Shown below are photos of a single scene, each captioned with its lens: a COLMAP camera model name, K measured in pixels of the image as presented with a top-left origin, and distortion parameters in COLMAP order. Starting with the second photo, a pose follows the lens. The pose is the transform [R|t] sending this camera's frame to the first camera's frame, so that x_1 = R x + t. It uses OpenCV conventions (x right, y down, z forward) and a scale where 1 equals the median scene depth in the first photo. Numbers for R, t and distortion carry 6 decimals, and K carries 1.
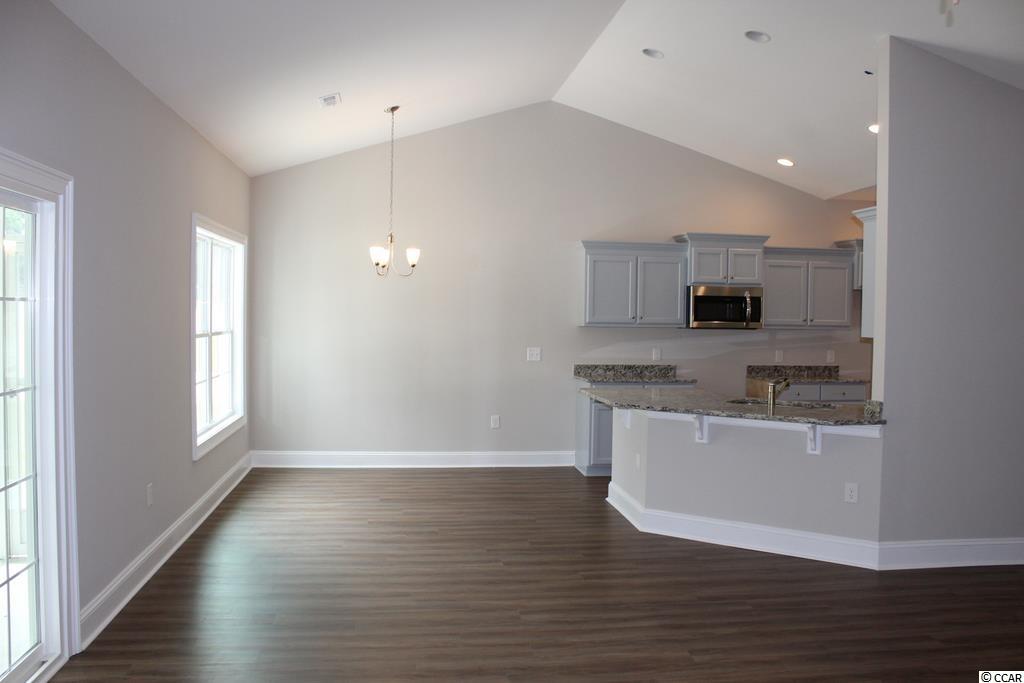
lens RADIAL K [[863.6, 0, 506.6], [0, 863.6, 338.9], [0, 0, 1]] dist [-0.120210, 0.096167]
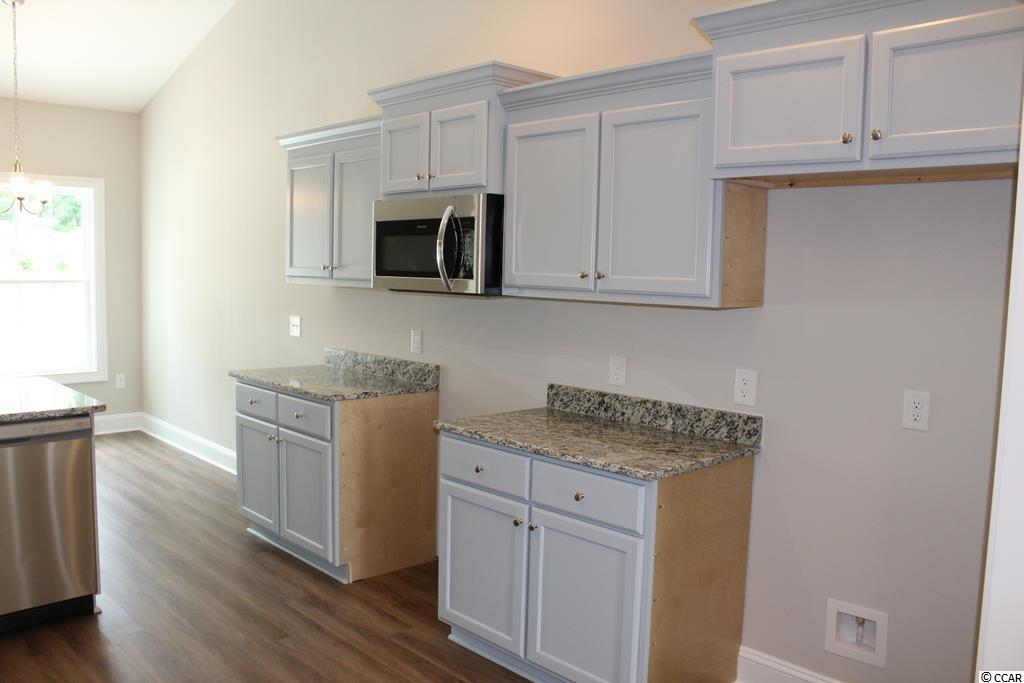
lens RADIAL K [[863.6, 0, 514.2], [0, 863.6, 332.4], [0, 0, 1]] dist [-0.120210, 0.096167]
pose [[0.579007, 0.062369, -0.812933, 0.639000], [-0.040491, 0.998039, 0.047731, -0.014338], [0.814316, 0.005280, 0.580397, 0.767674]]
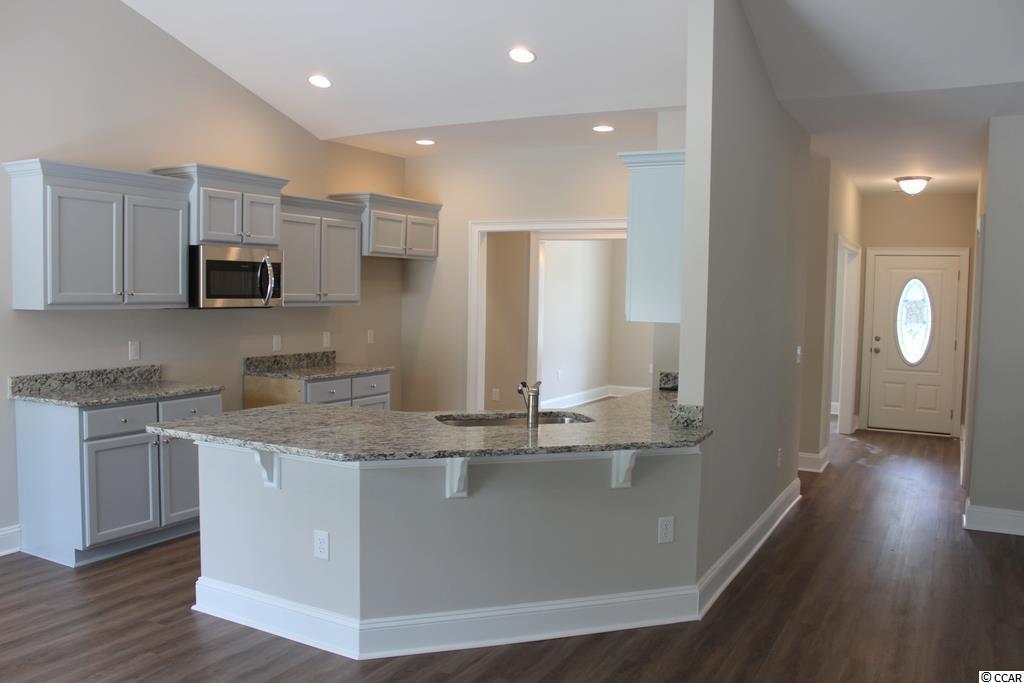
lens RADIAL K [[863.6, 0, 507.2], [0, 863.6, 340.9], [0, 0, 1]] dist [-0.120210, 0.096167]
pose [[0.597928, -0.050536, 0.799955, -0.169328], [0.017937, 0.998604, 0.049679, -0.015825], [-0.801349, -0.015356, 0.598000, 0.406207]]
